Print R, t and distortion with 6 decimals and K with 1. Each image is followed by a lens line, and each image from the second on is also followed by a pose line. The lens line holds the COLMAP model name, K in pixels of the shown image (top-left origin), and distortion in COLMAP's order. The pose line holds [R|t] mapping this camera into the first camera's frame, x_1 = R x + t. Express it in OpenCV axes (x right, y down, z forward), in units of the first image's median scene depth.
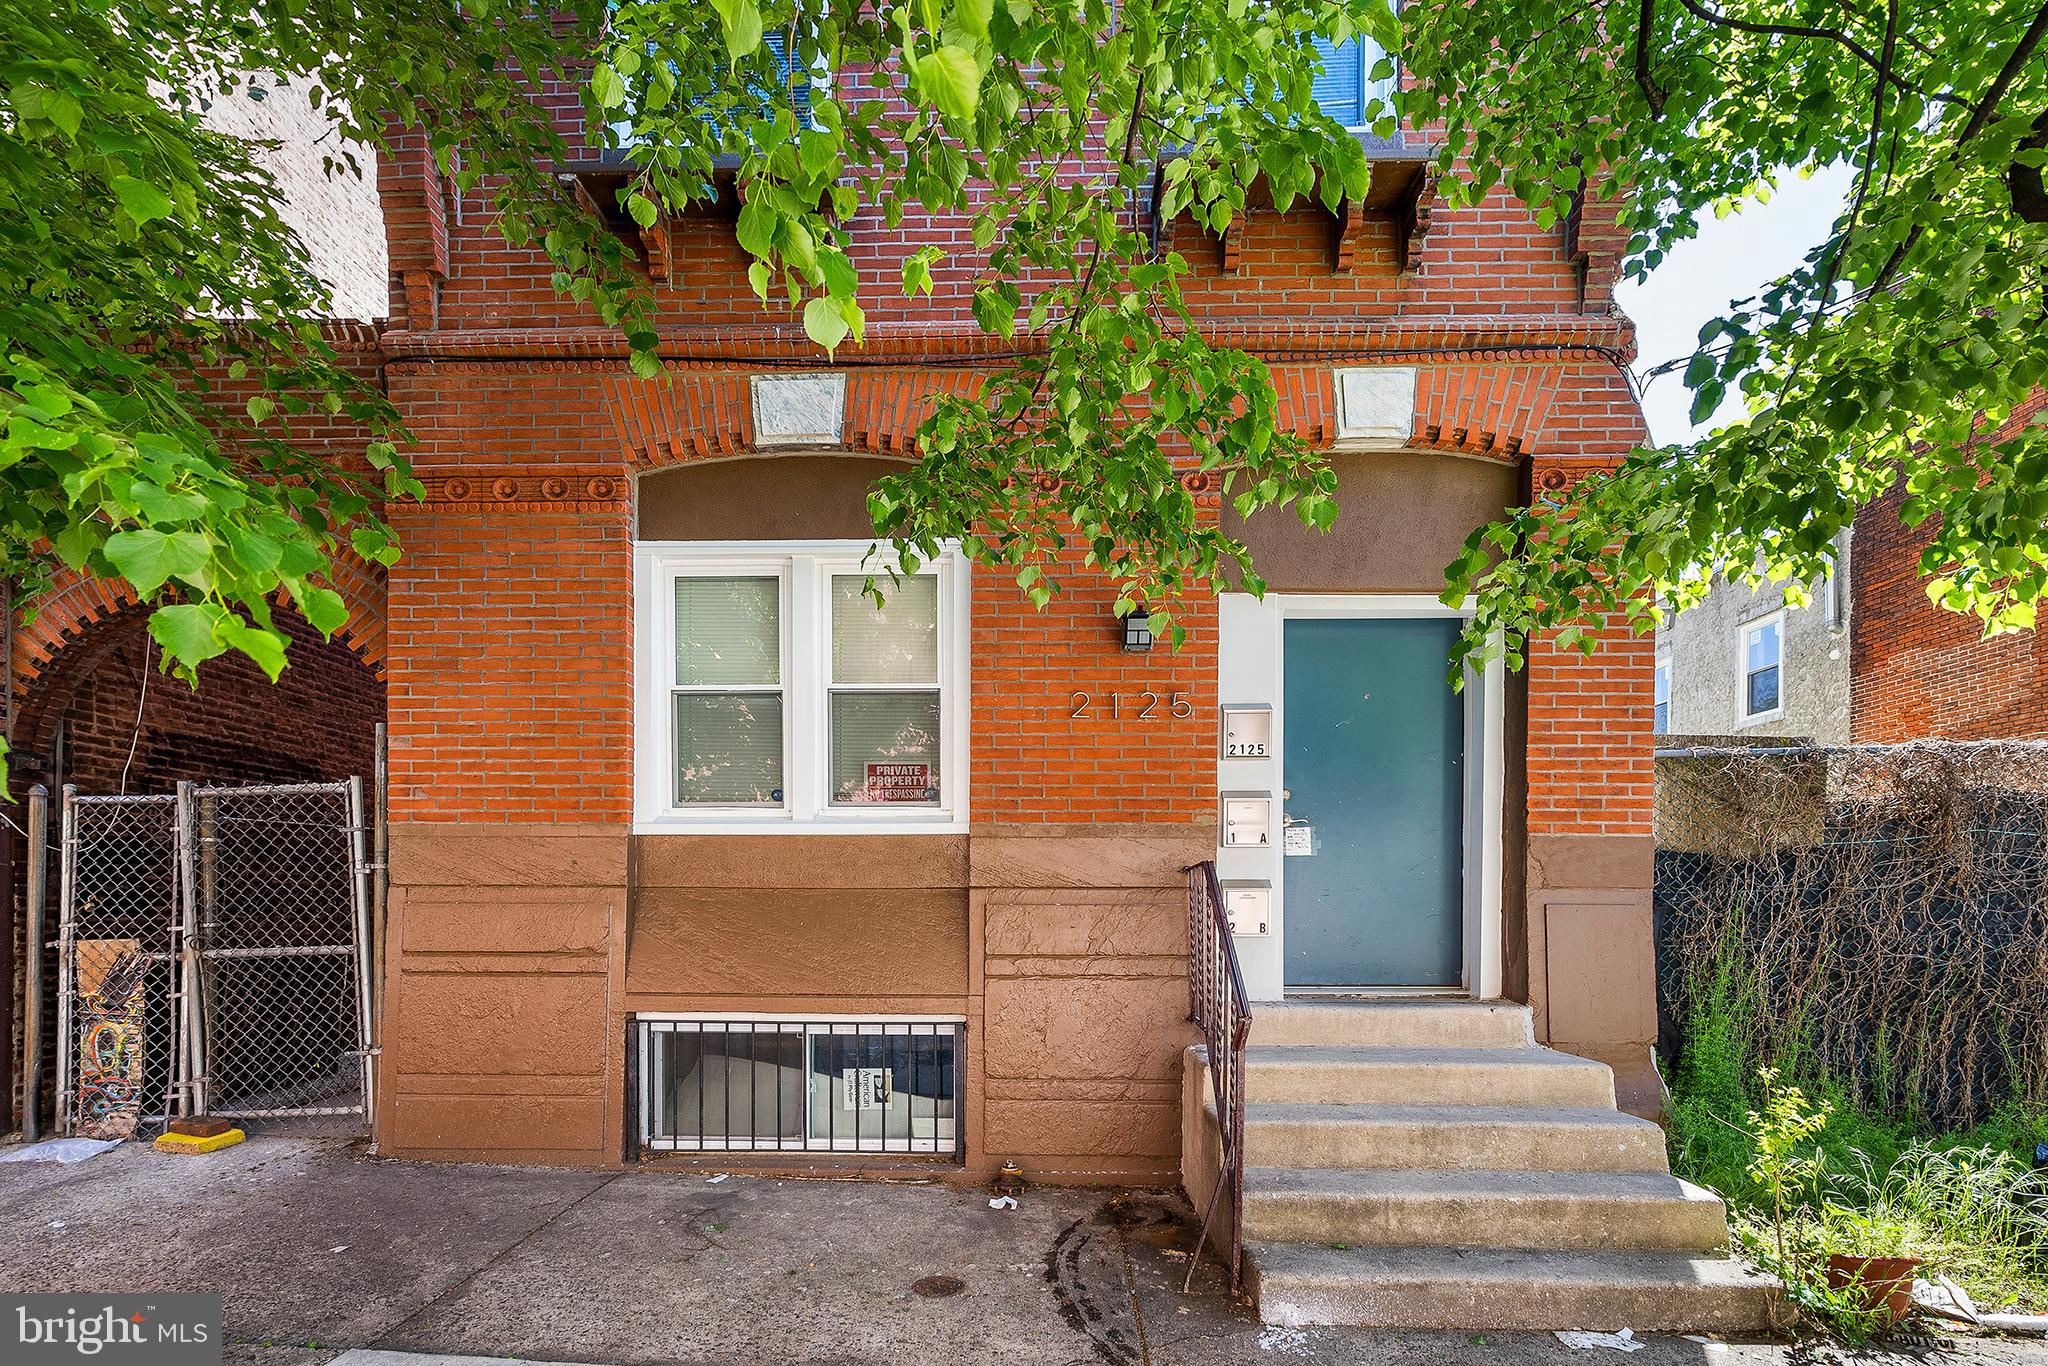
lens RADIAL K [[936.3, 0, 939.8], [0, 936.3, 690.1], [0, 0, 1]] dist [-0.003108, 0.001040]
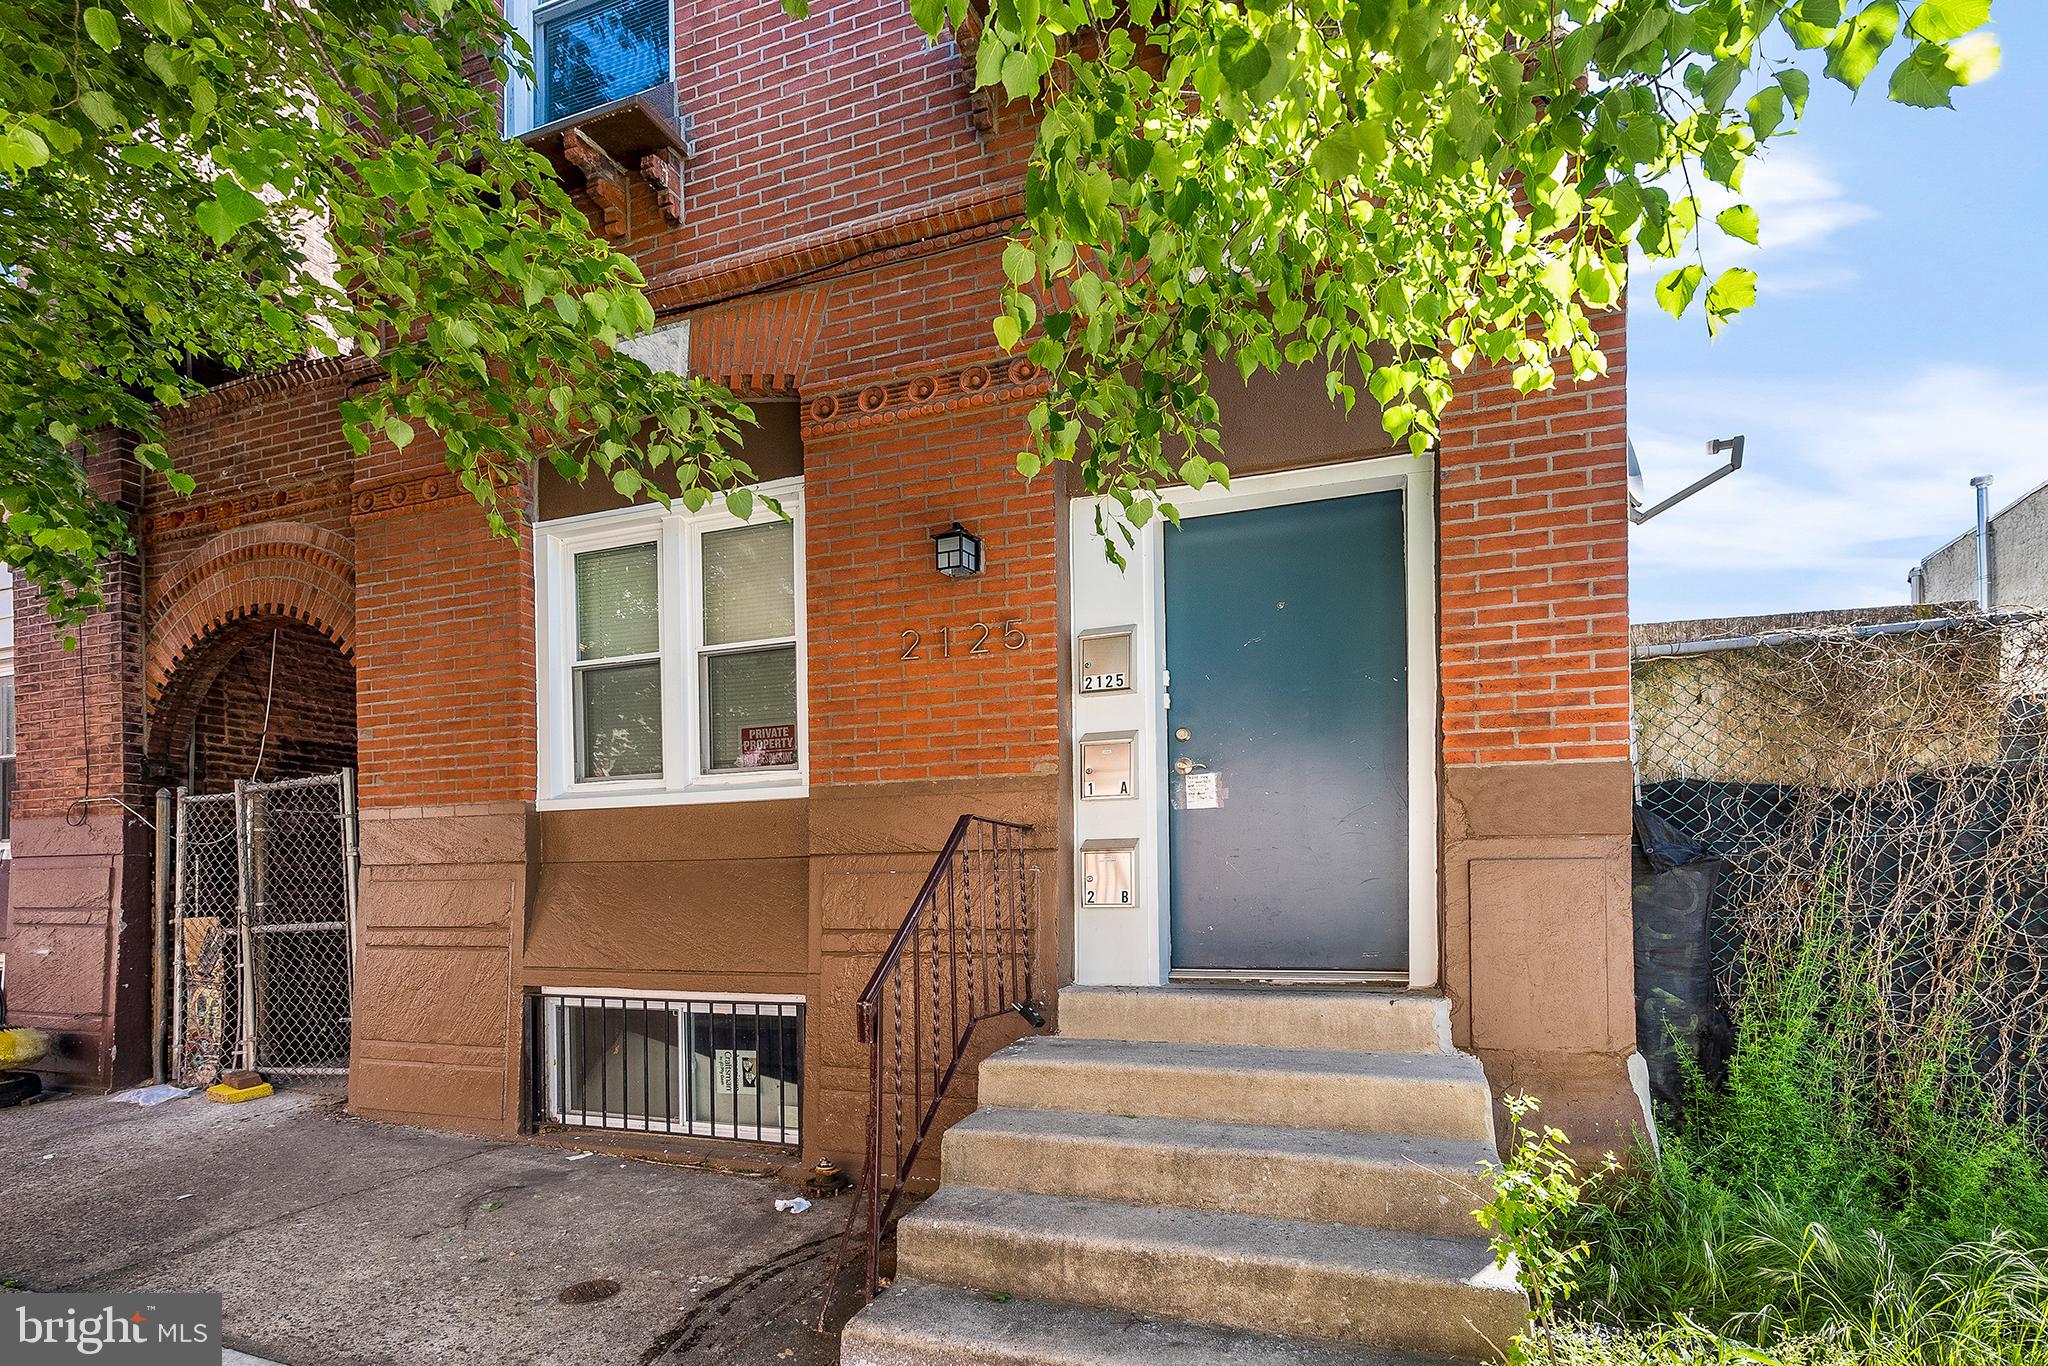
lens RADIAL K [[936.3, 0, 1025.3], [0, 936.3, 686.1], [0, 0, 1]] dist [-0.003108, 0.001040]
pose [[0.957206, -0.072492, -0.280181, 0.485378], [0.075174, 0.997170, -0.001176, 0.062170], [0.279474, -0.019937, 0.959946, 0.185248]]
